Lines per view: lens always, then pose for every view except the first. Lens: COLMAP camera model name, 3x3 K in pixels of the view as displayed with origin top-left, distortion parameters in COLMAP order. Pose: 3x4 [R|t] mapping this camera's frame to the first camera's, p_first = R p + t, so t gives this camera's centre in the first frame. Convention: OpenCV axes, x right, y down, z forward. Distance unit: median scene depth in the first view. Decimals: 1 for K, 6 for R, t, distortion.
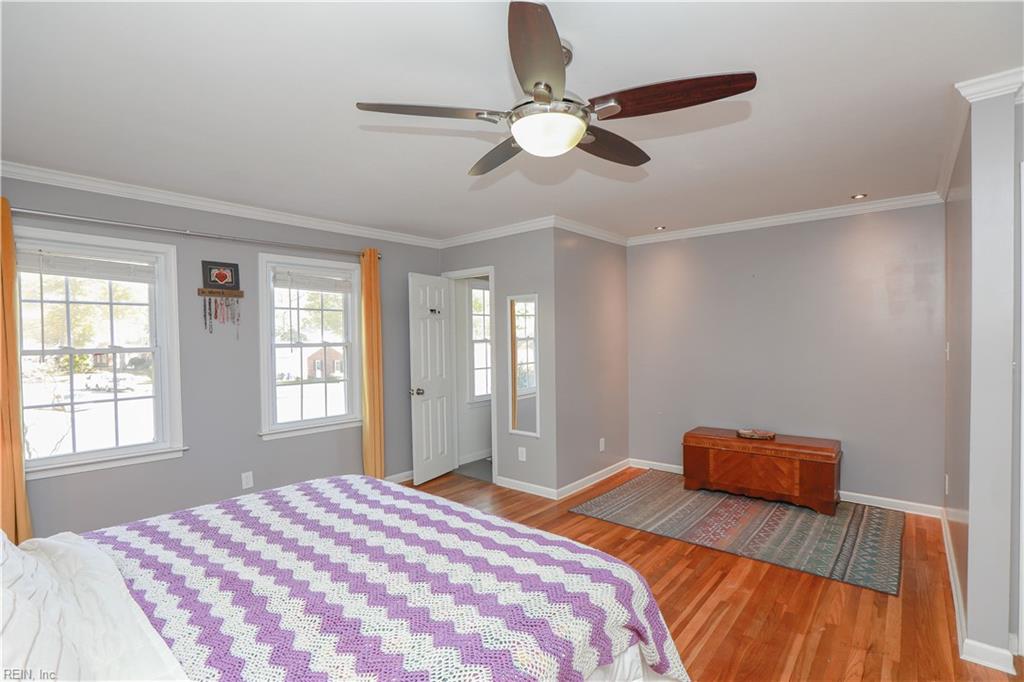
lens RADIAL K [[499.0, 0, 490.6], [0, 499.0, 344.7], [0, 0, 1]] dist [-0.072982, 0.047008]
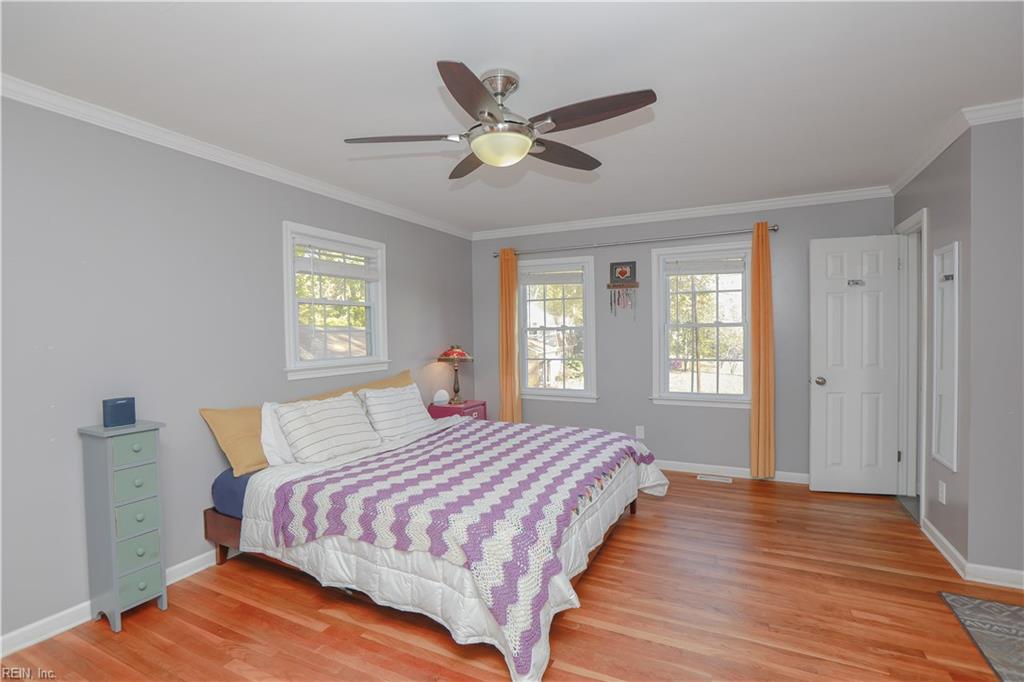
lens RADIAL K [[499.0, 0, 490.6], [0, 499.0, 344.7], [0, 0, 1]] dist [-0.072982, 0.047008]
pose [[0.231755, 0.038289, -0.972020, 0.679005], [0.000519, 0.999220, 0.039484, 0.000669], [0.972774, -0.009655, 0.231555, 0.347980]]
